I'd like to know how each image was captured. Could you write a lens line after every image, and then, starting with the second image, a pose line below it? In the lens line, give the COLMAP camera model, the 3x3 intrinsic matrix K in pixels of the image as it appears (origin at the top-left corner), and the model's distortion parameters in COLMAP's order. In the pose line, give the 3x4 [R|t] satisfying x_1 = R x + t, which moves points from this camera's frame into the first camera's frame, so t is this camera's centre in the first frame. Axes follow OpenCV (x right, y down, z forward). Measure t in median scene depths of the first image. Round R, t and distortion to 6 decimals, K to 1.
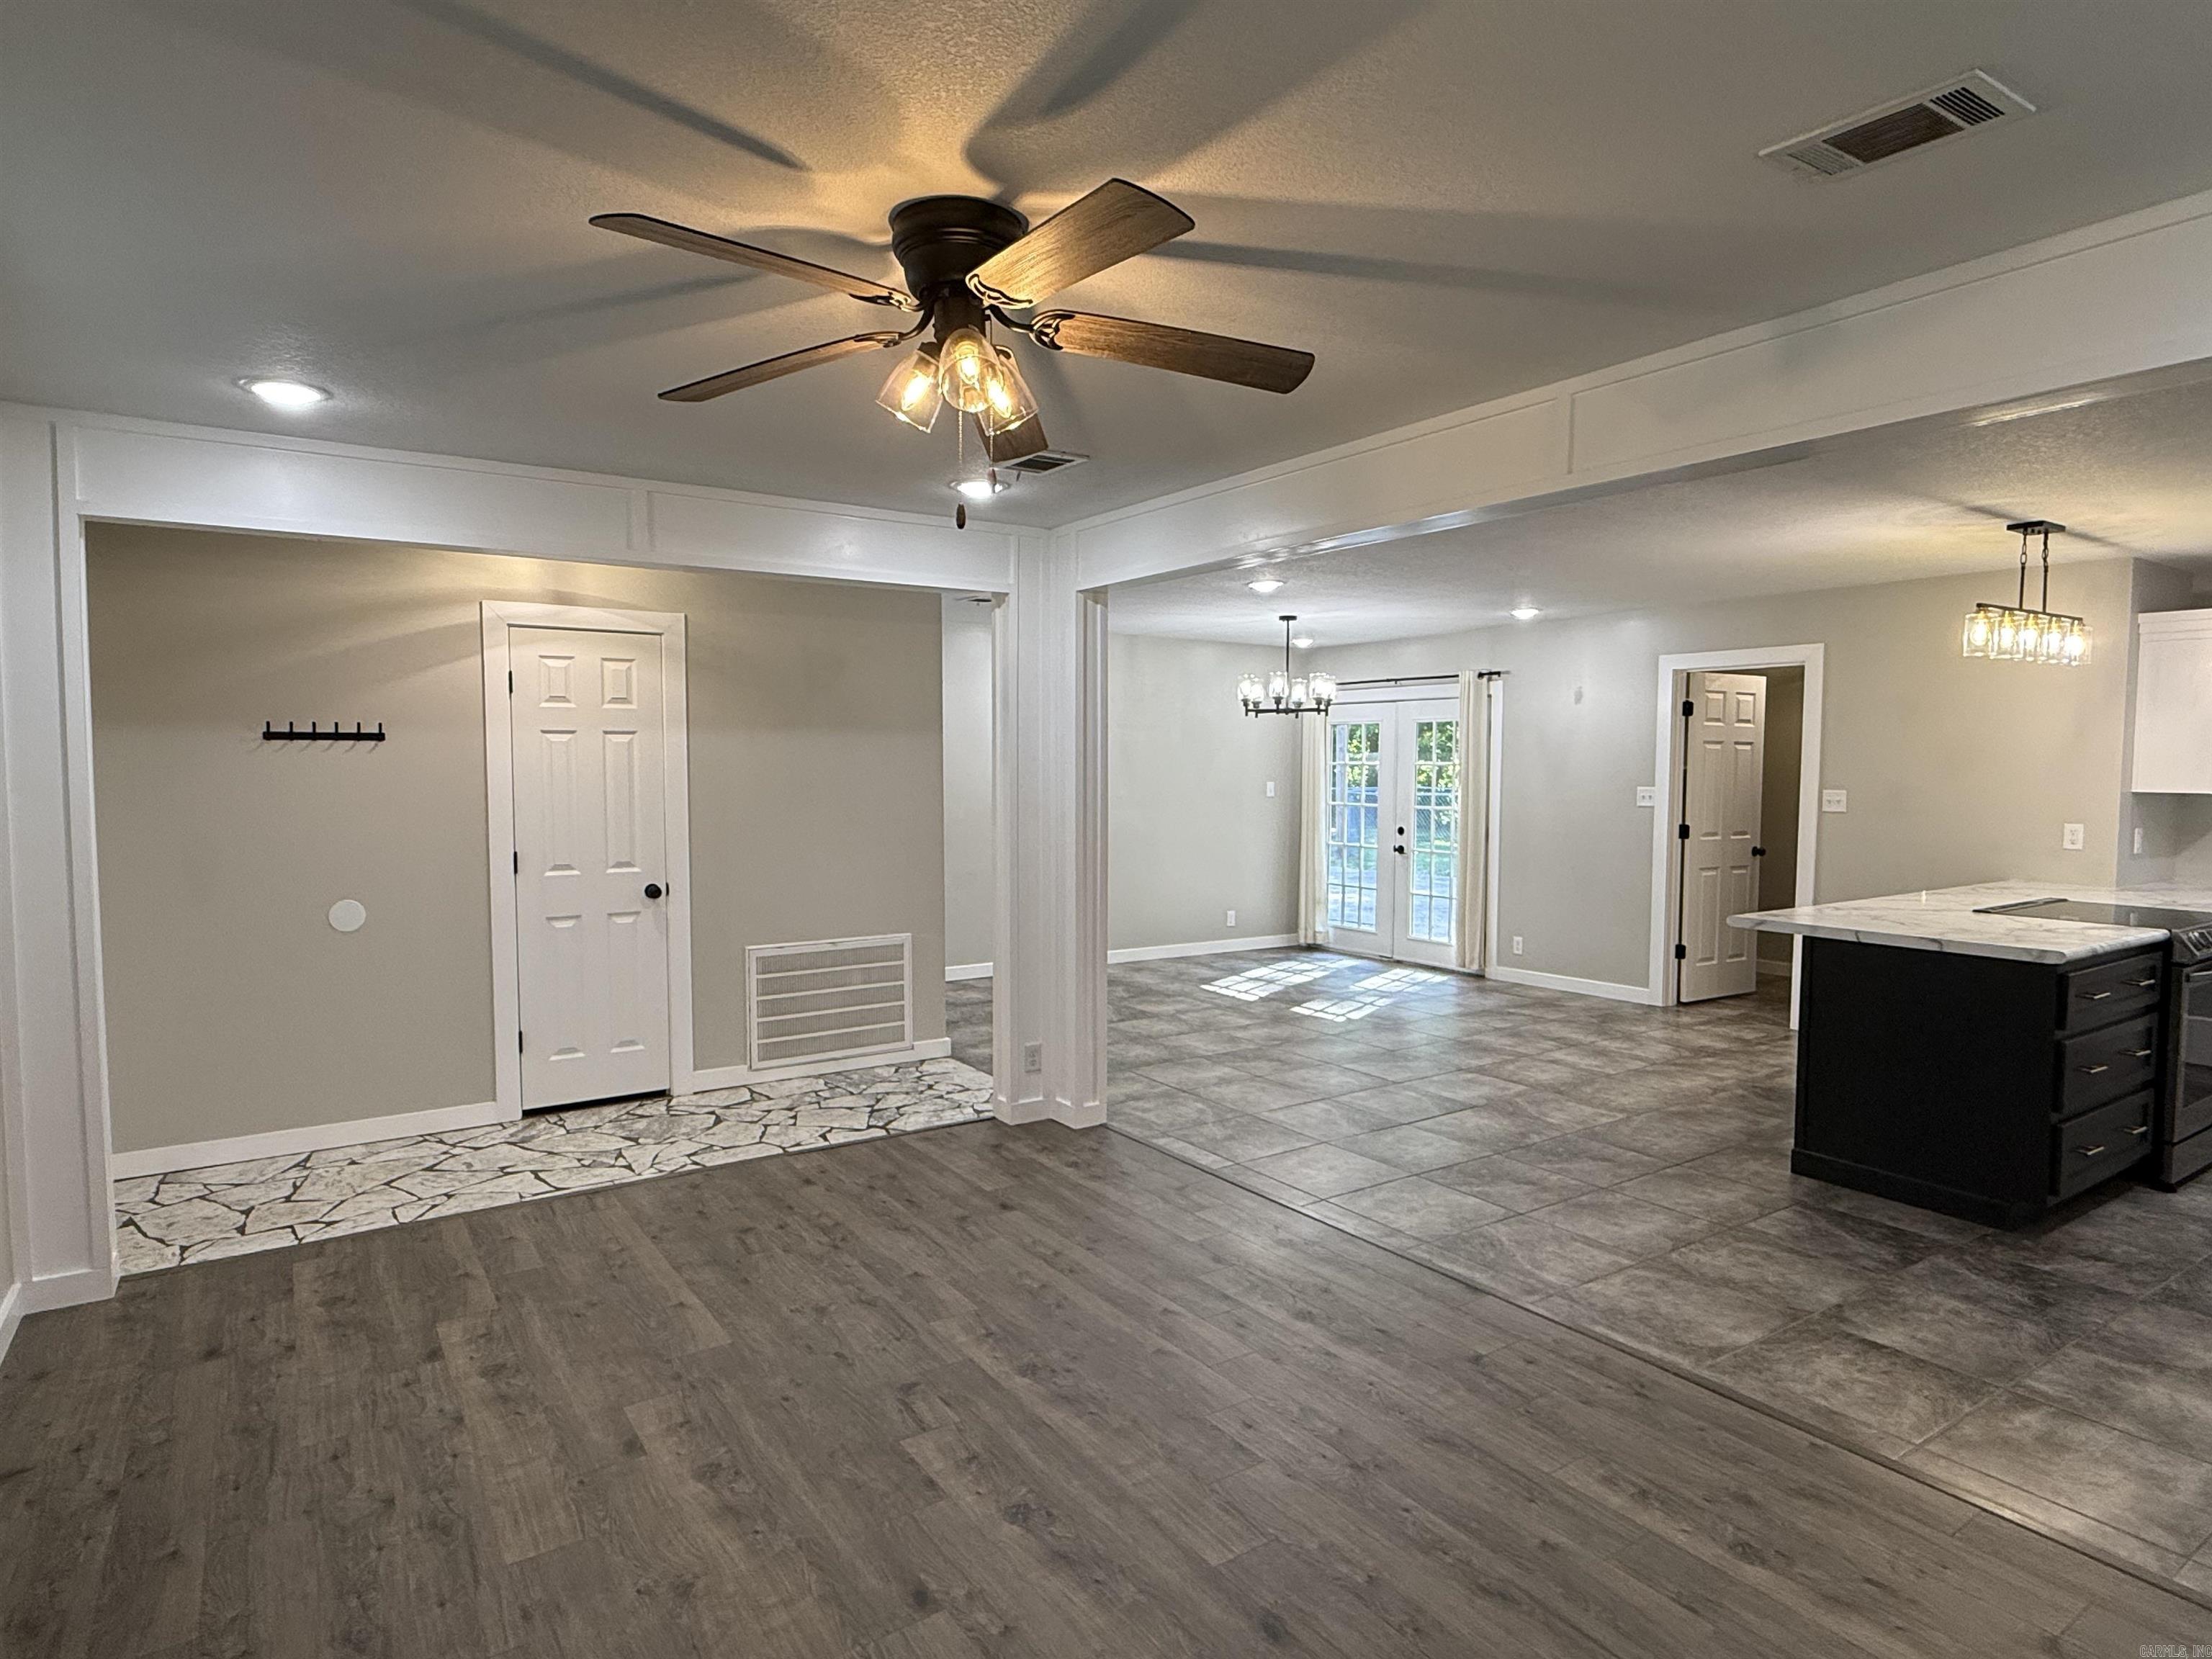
lens RADIAL K [[1212.5, 0, 1100.4], [0, 1212.5, 843.0], [0, 0, 1]] dist [-0.002998, 0.002607]
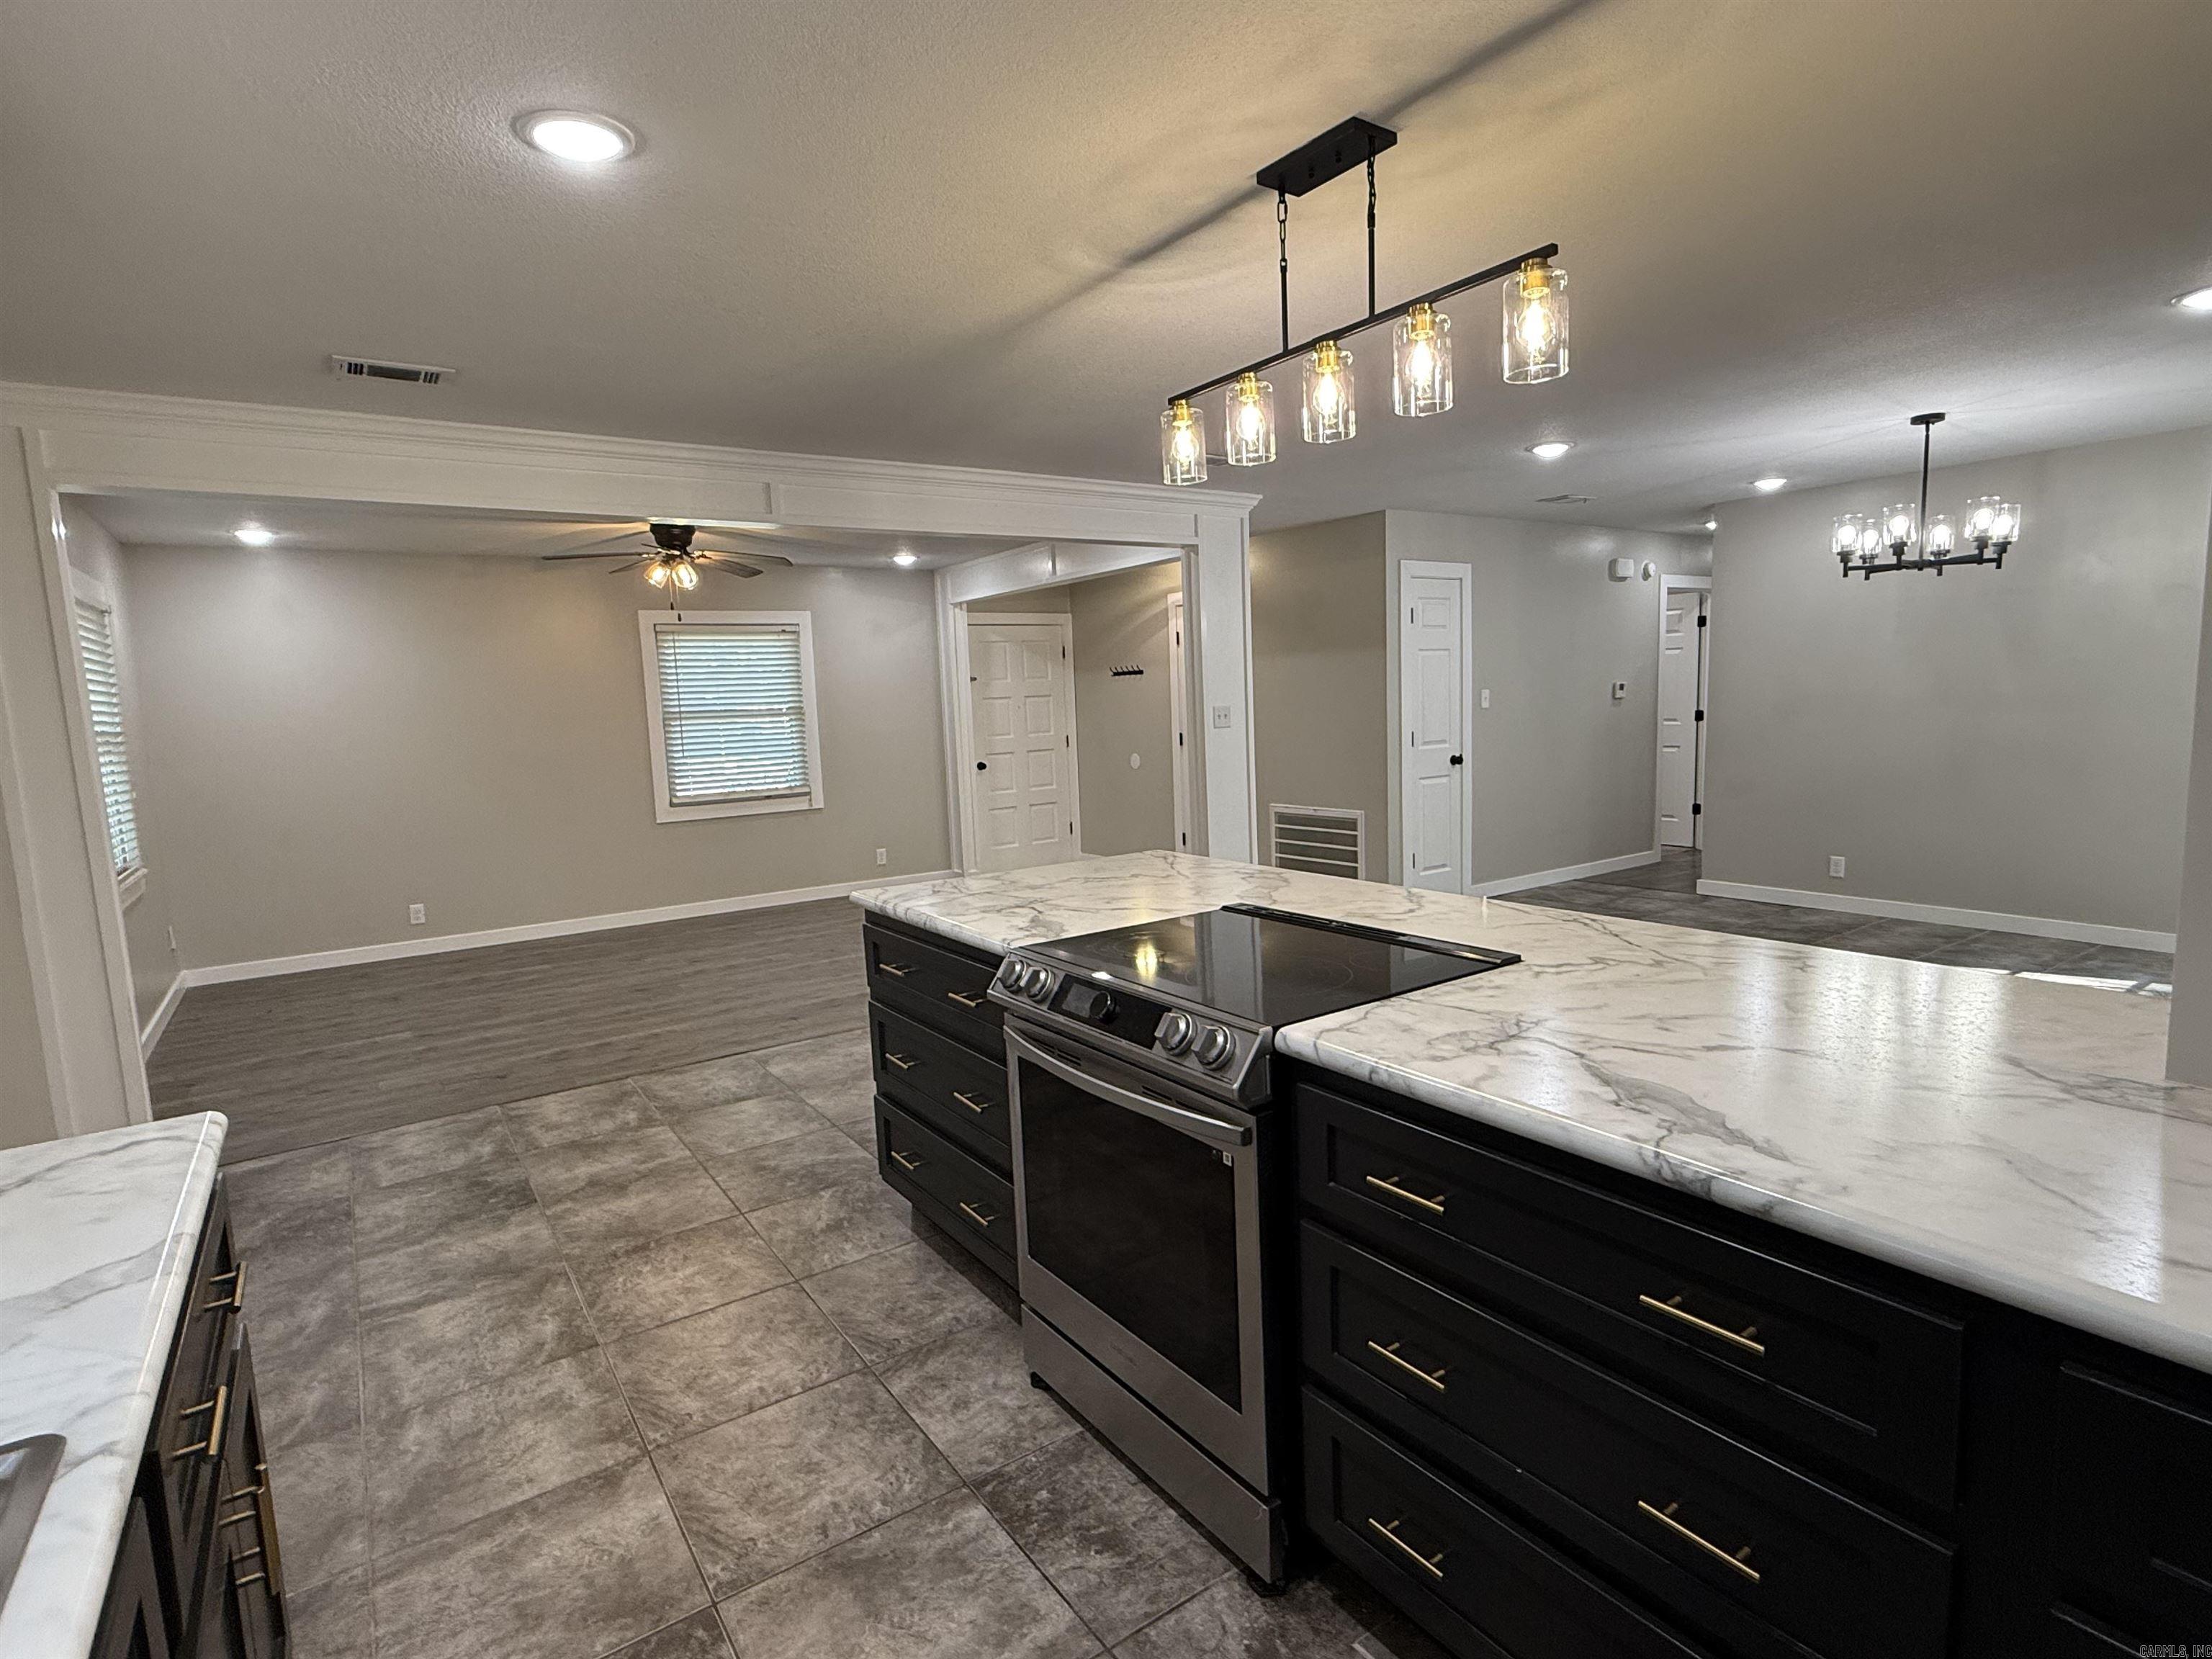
lens RADIAL K [[1123.0, 0, 1106.7], [0, 1123.0, 830.8], [0, 0, 1]] dist [0.002135, 0.000283]
pose [[0.016326, 0.117903, -0.992891, 1.142676], [-0.026653, 0.992722, 0.117445, -0.039498], [0.999511, 0.024546, 0.019350, 0.829933]]
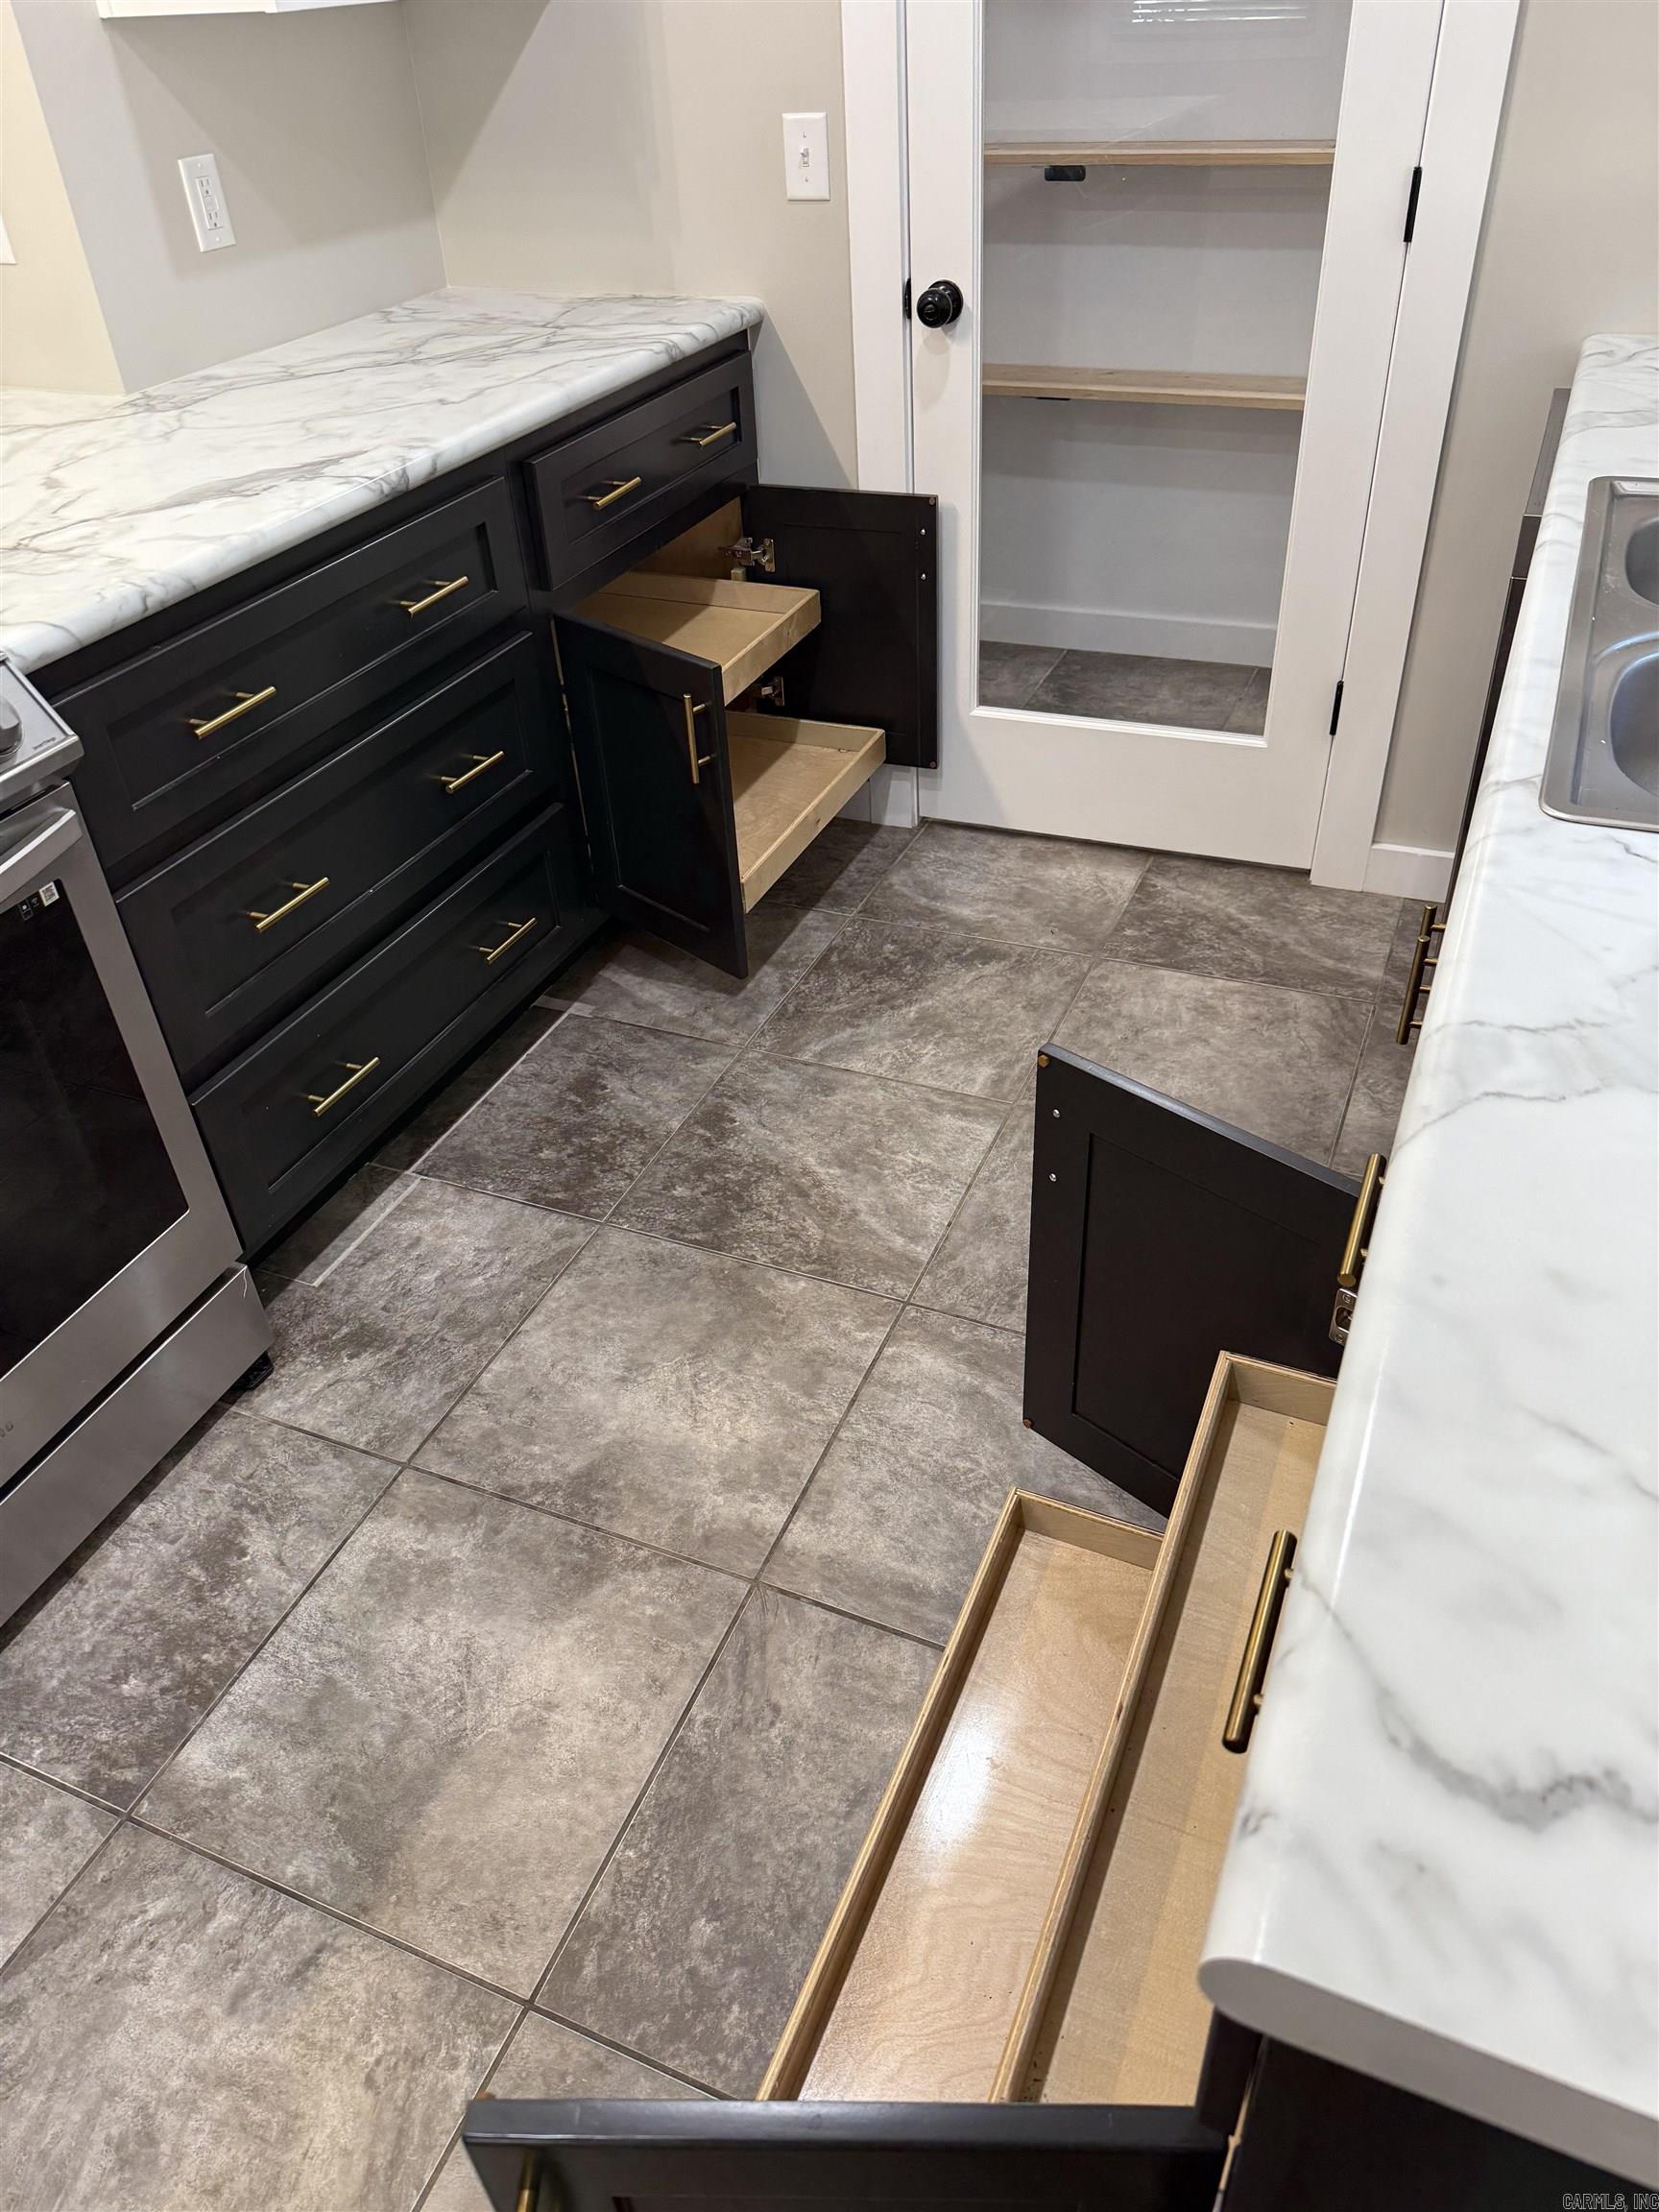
lens RADIAL K [[1565.2, 0, 821.1], [0, 1565.2, 1121.9], [0, 0, 1]] dist [0.027360, -0.043587]
pose [[0.838903, -0.362082, 0.406371, 0.813145], [0.085367, 0.824911, 0.558779, -0.020730], [-0.537544, -0.434071, 0.722931, 0.571177]]
